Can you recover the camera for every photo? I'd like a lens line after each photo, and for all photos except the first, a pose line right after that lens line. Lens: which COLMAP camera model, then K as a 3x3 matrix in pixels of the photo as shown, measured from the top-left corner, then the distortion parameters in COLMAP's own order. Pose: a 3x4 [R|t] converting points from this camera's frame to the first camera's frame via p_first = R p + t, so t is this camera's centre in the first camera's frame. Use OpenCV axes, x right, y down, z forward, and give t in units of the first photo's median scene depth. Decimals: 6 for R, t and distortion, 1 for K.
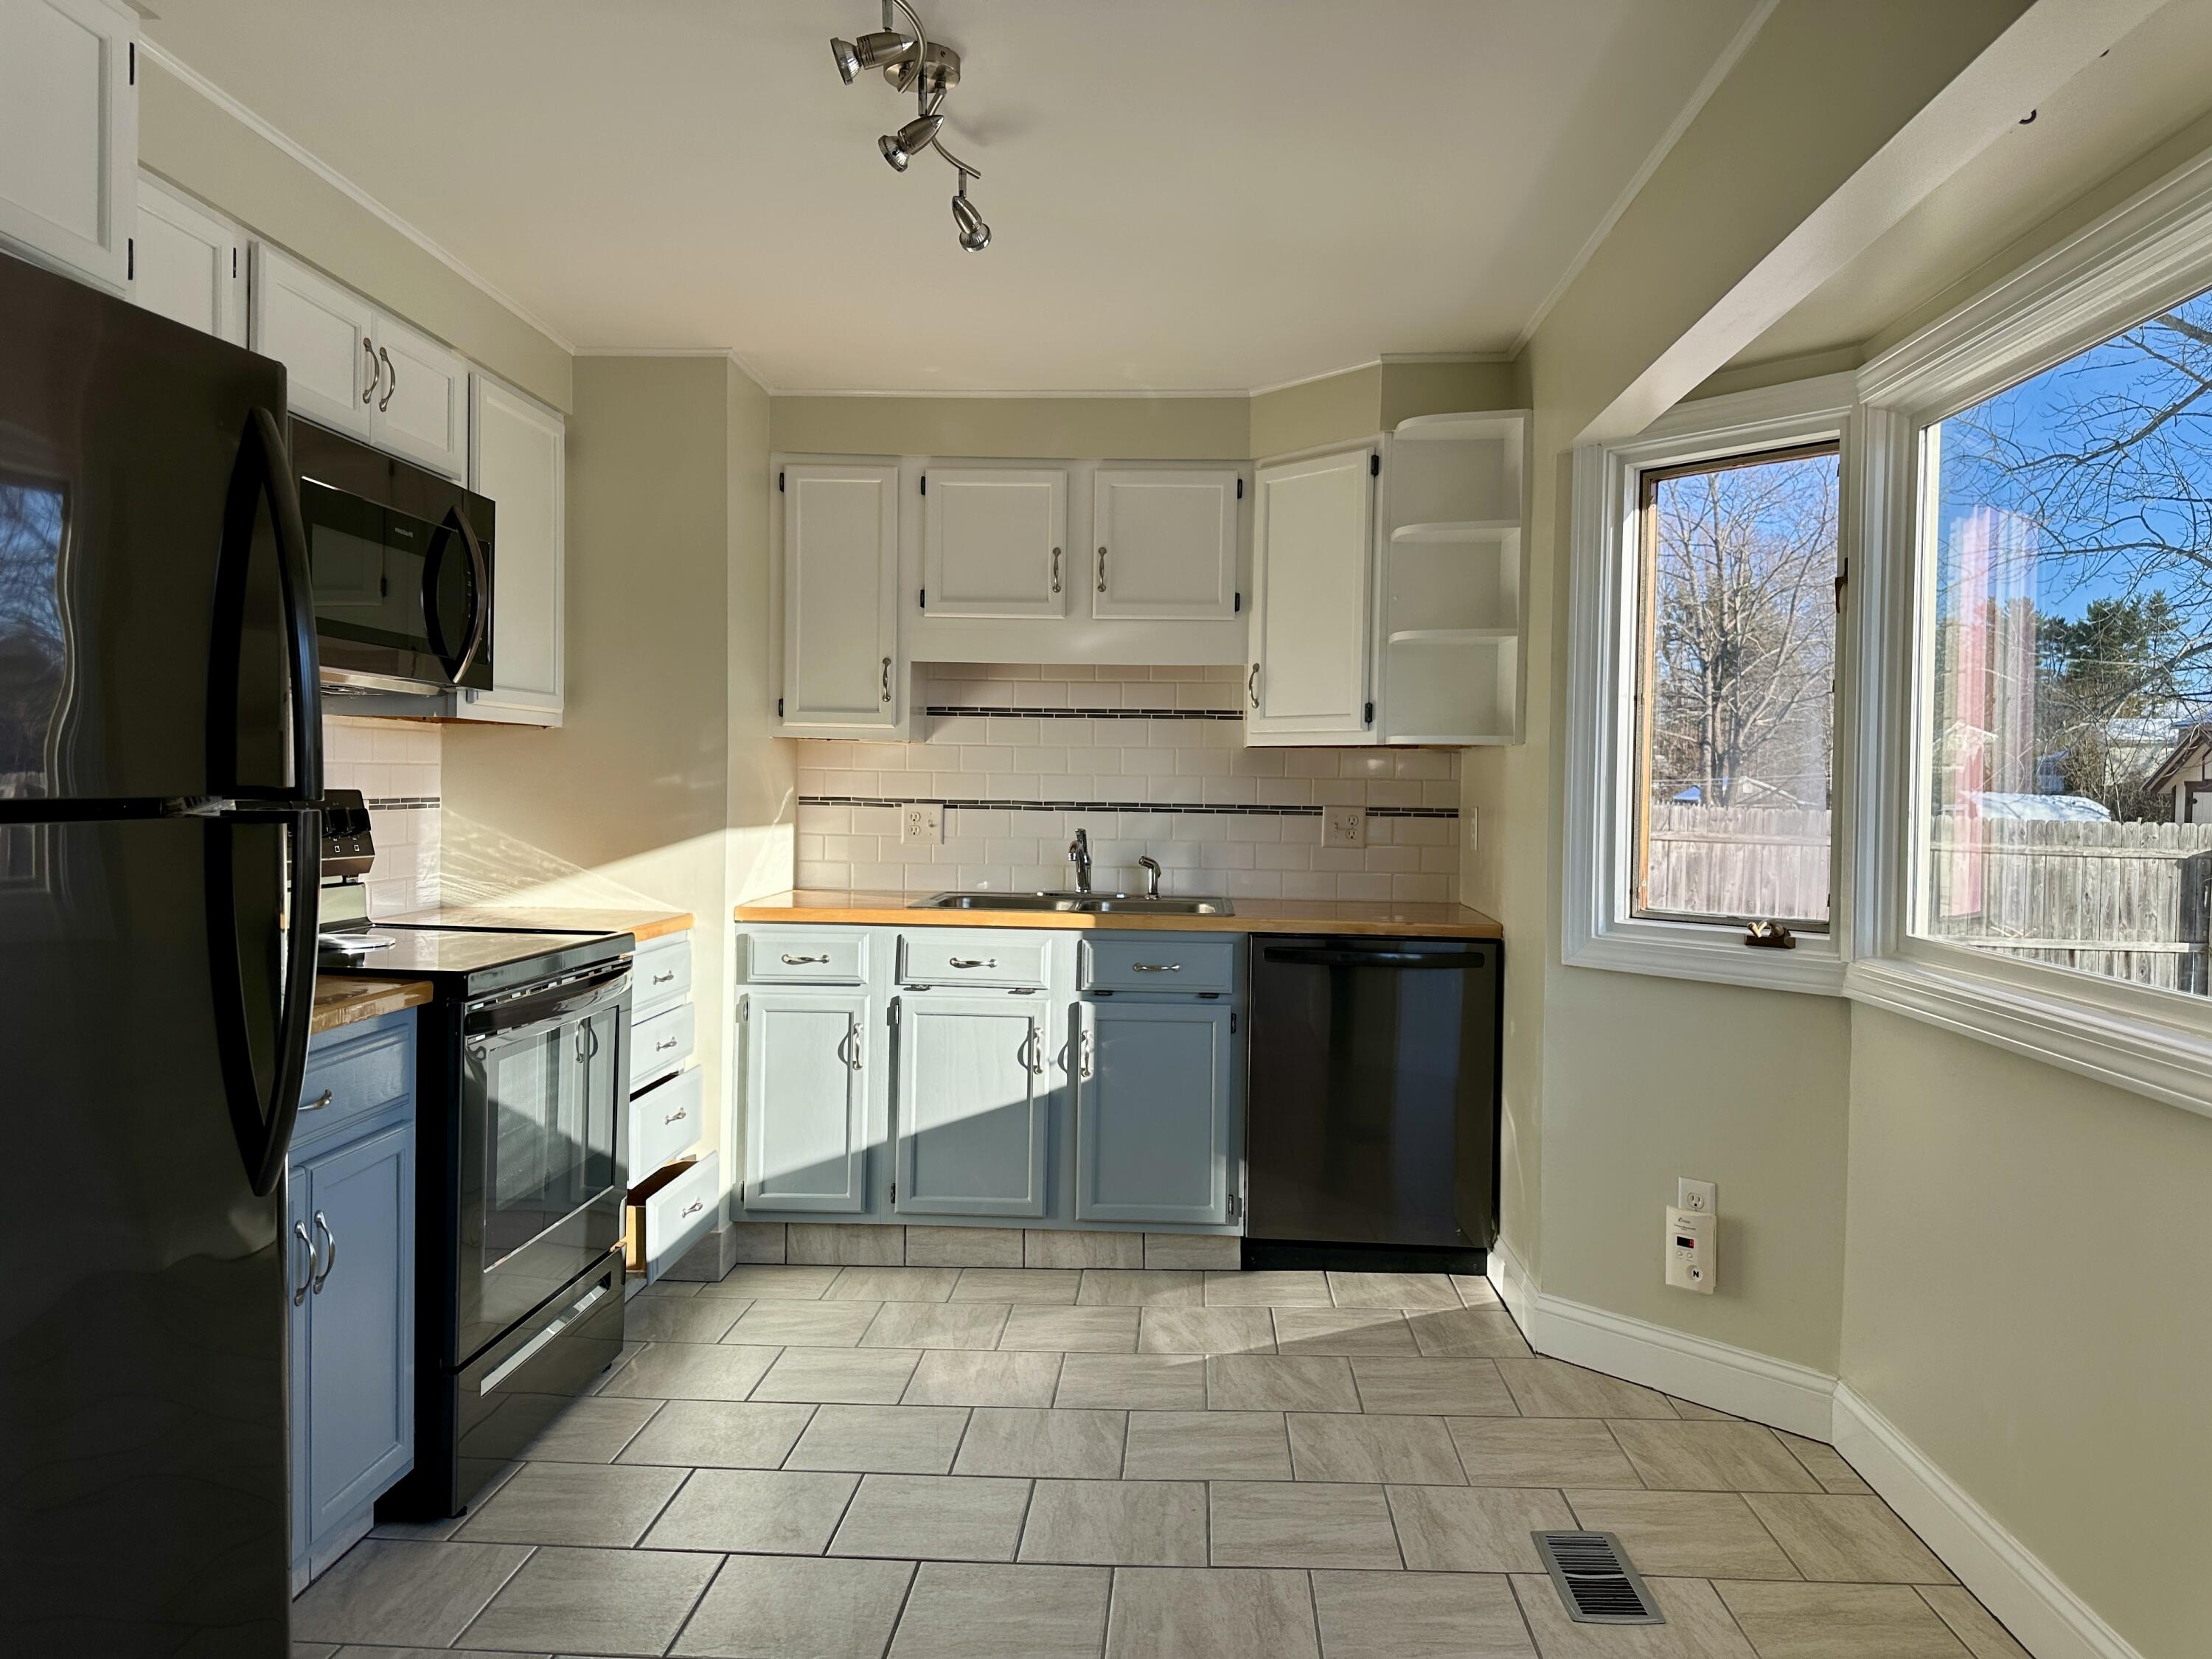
lens RADIAL K [[1569.4, 0, 1091.7], [0, 1569.4, 828.5], [0, 0, 1]] dist [0.154729, -0.303856]
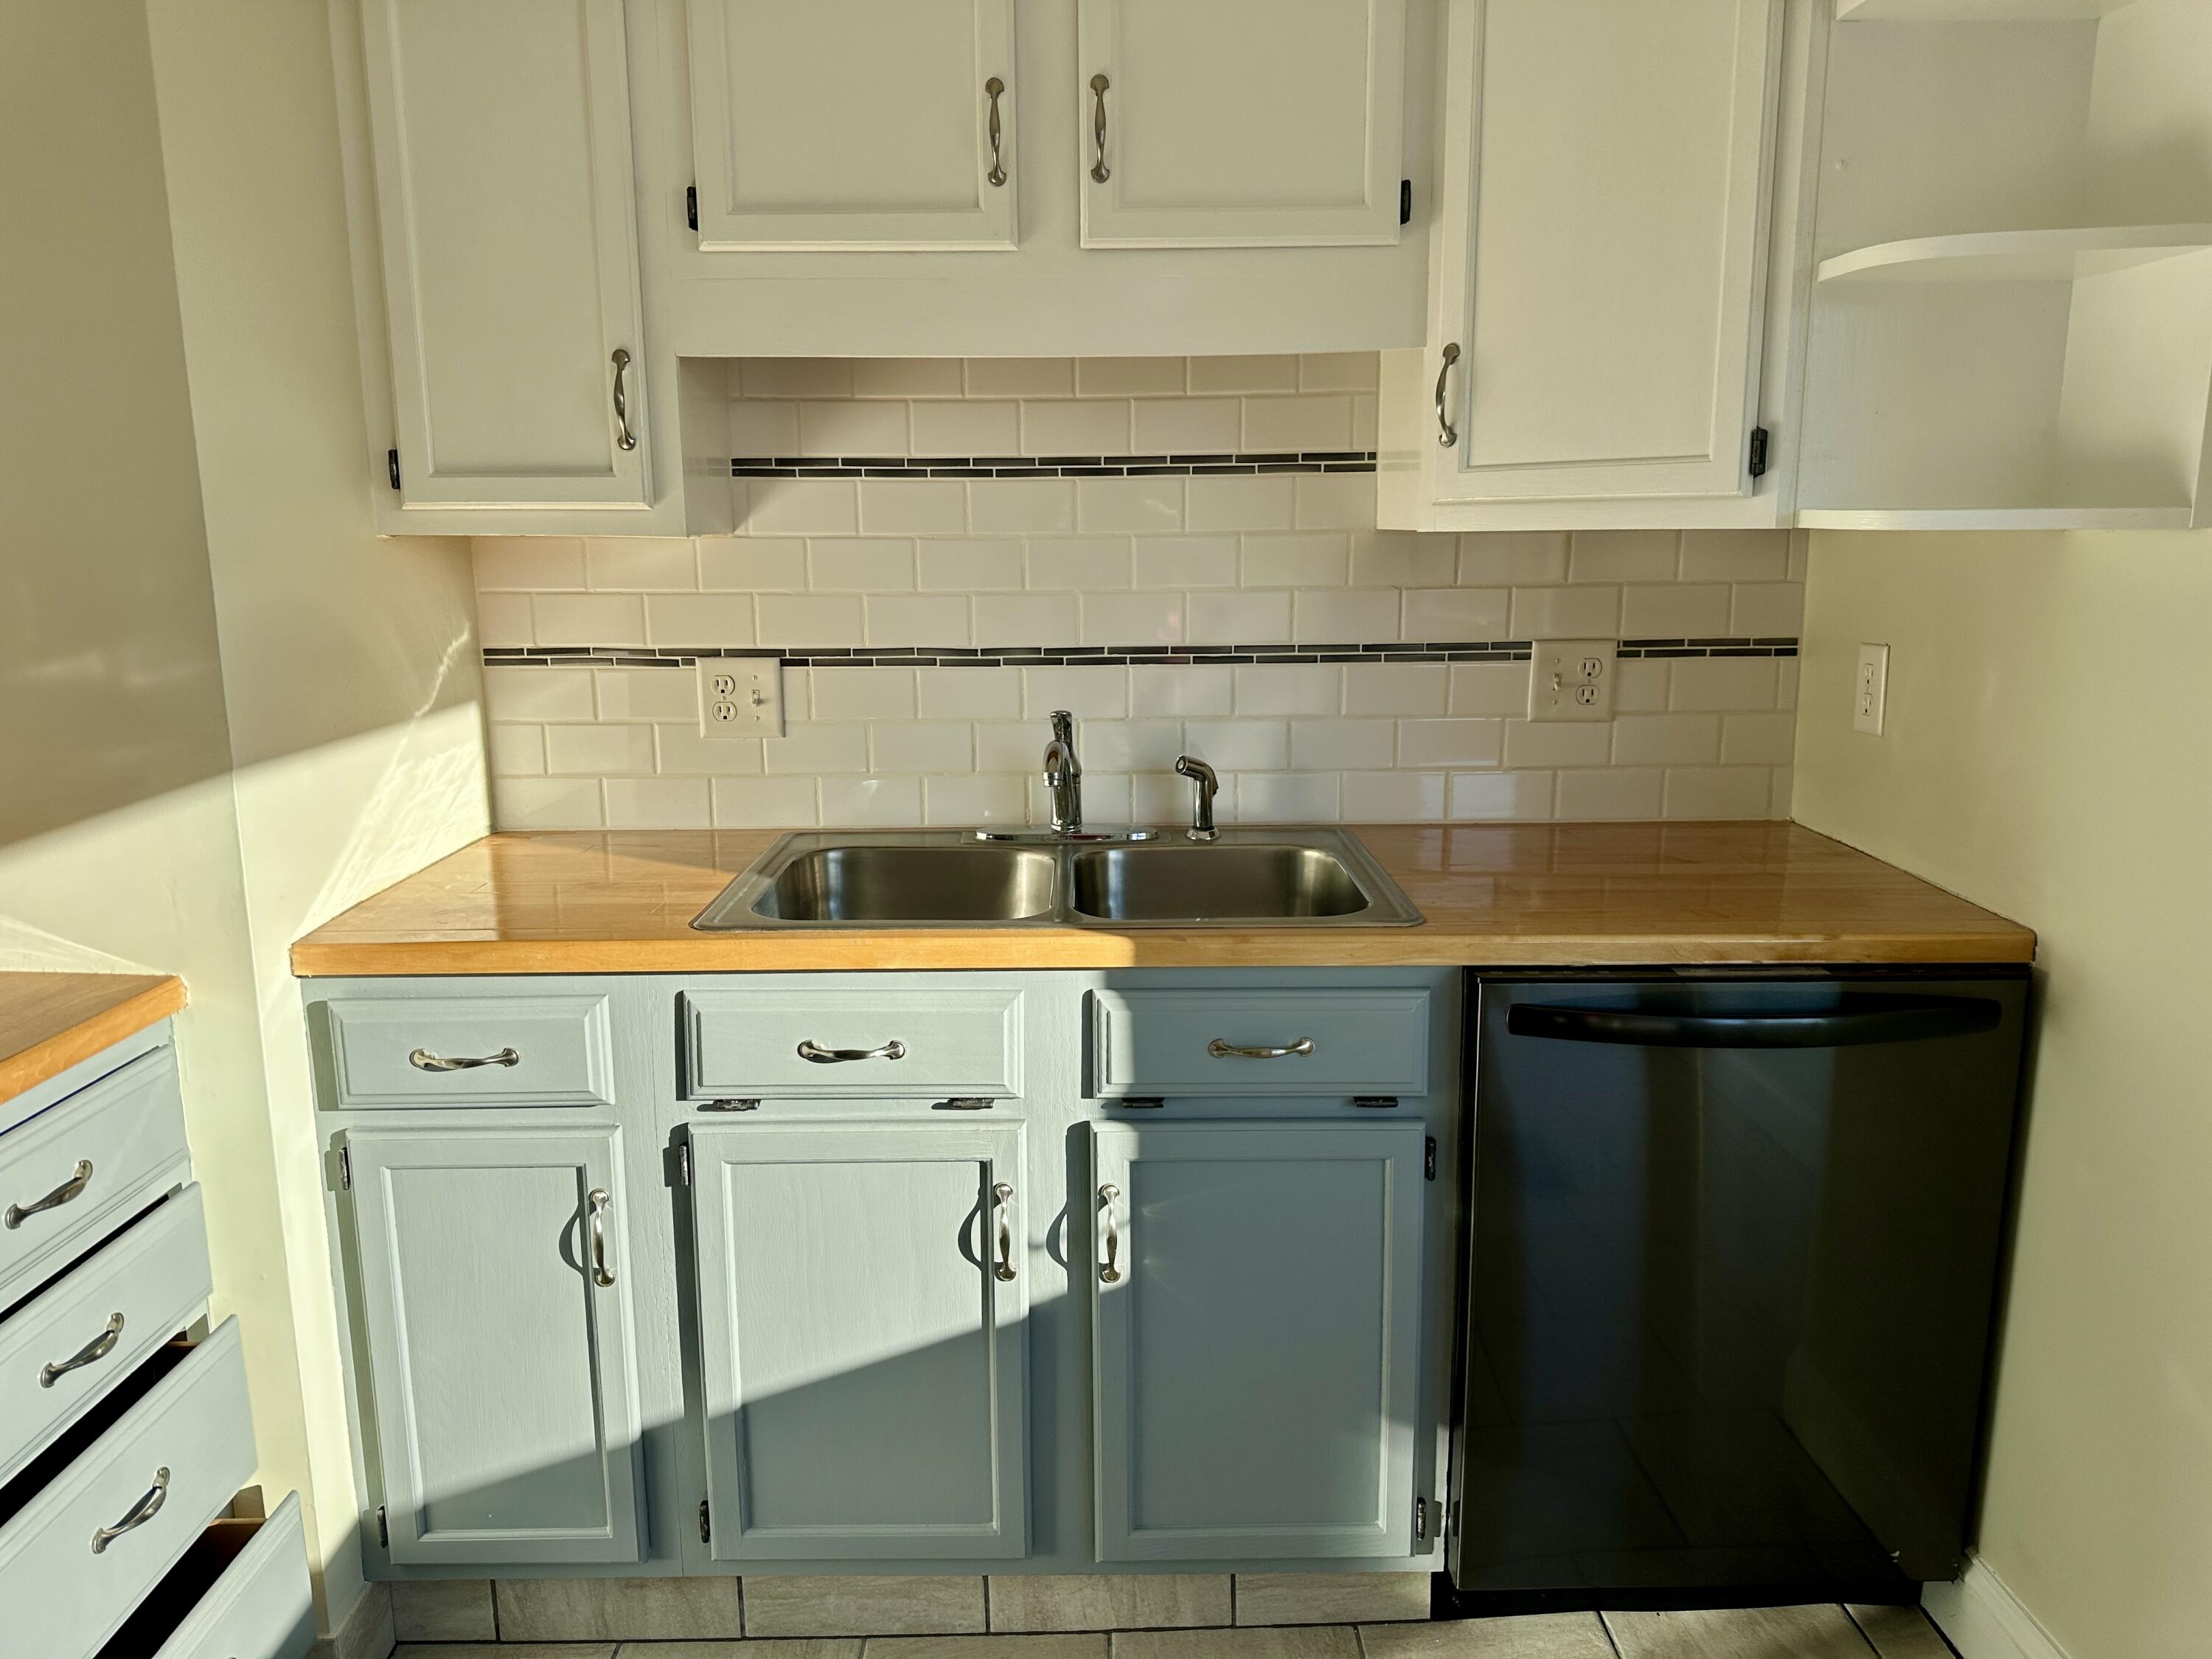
lens RADIAL K [[1569.4, 0, 1091.7], [0, 1569.4, 828.5], [0, 0, 1]] dist [0.154729, -0.303856]
pose [[0.997412, -0.038402, 0.060775, -0.031491], [0.028008, 0.986151, 0.163469, -0.047443], [-0.066211, -0.161344, 0.984675, 0.555559]]
